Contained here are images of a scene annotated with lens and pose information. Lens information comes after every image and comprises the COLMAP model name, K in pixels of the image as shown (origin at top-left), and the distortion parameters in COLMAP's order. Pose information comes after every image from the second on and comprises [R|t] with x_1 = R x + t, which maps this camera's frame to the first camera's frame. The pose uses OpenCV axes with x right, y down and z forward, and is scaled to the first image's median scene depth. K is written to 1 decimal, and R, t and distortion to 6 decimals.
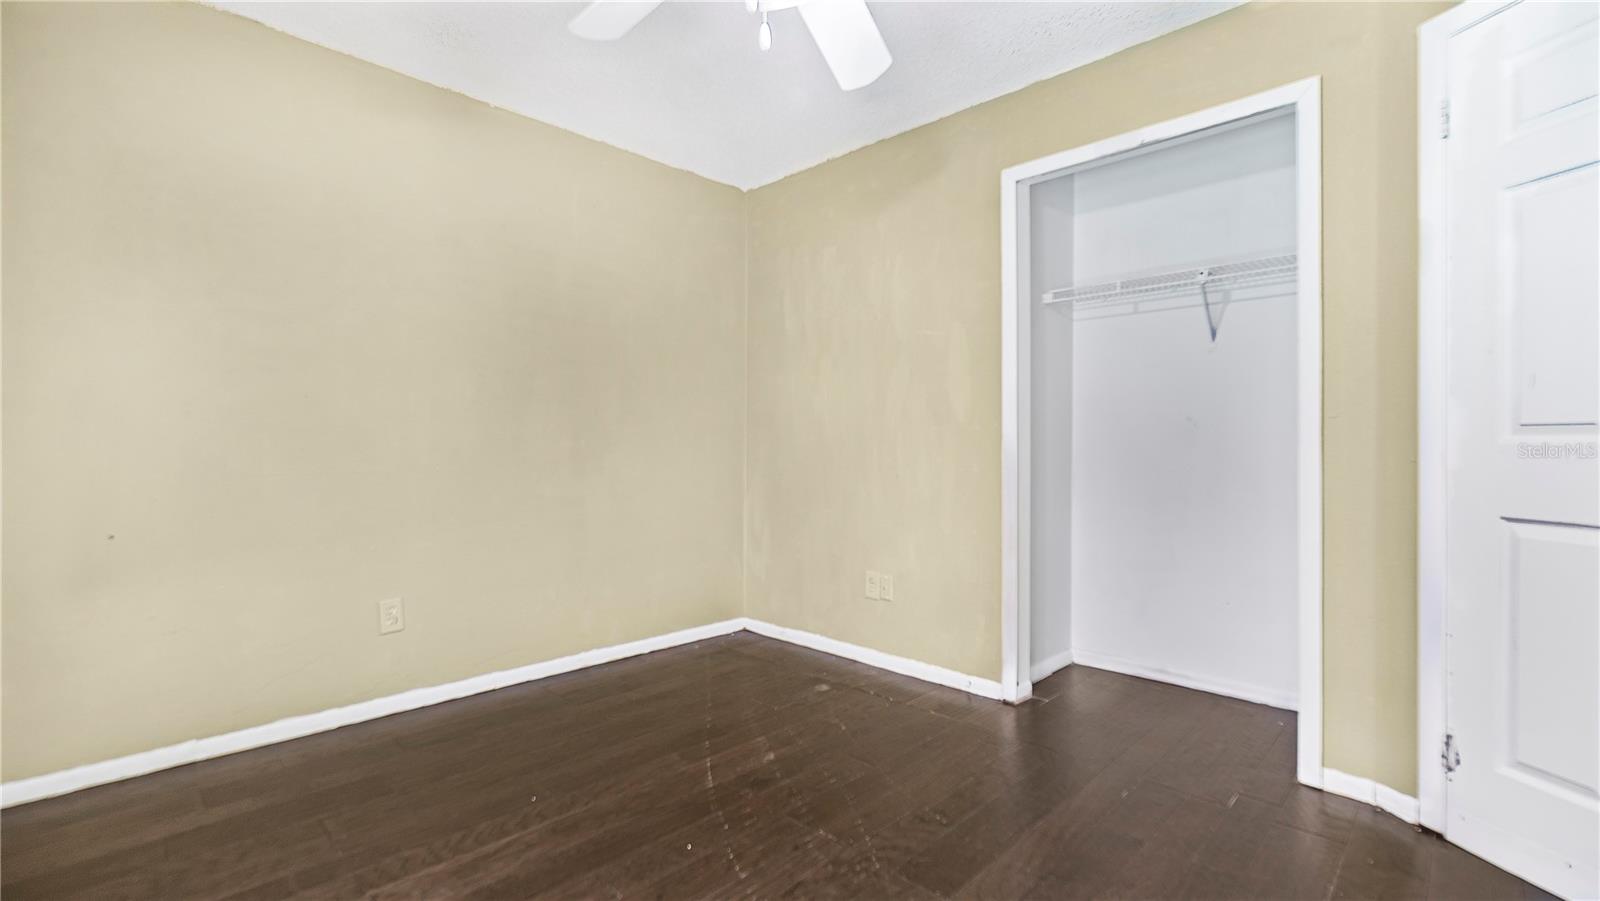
lens RADIAL K [[704.1, 0, 798.1], [0, 704.1, 450.1], [0, 0, 1]] dist [-0.002531, -0.000336]
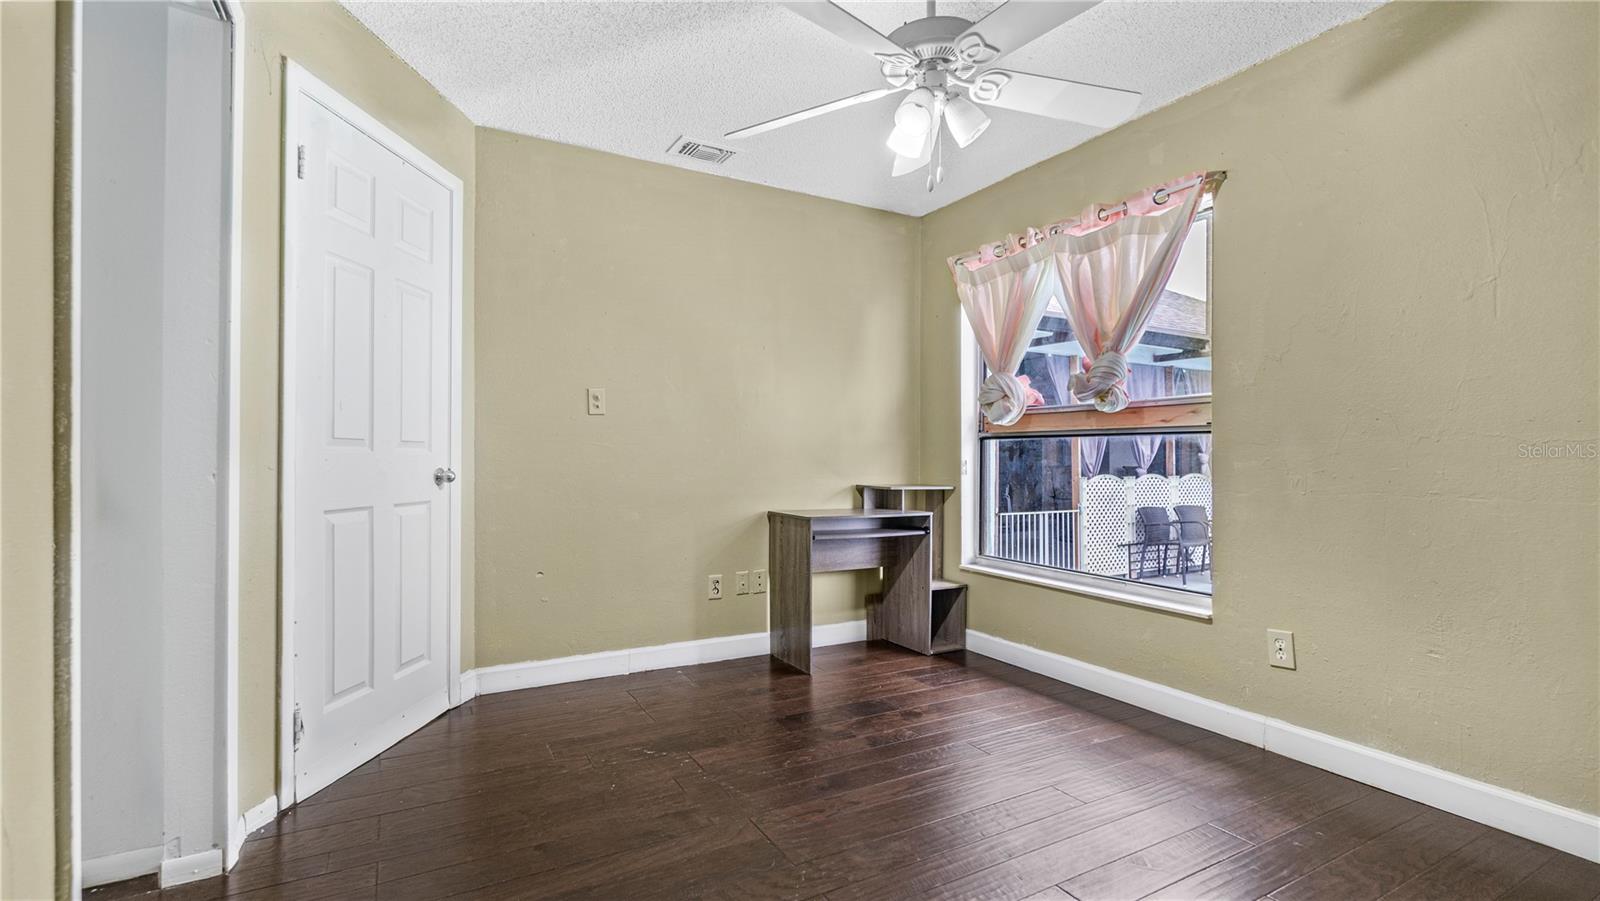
lens RADIAL K [[704.1, 0, 800.4], [0, 704.1, 452.4], [0, 0, 1]] dist [-0.002531, -0.000336]
pose [[-0.961776, 0.000978, 0.273834, -0.159016], [0.000314, 0.999997, -0.002469, -0.006494], [-0.273836, -0.002288, -0.961774, 1.978687]]
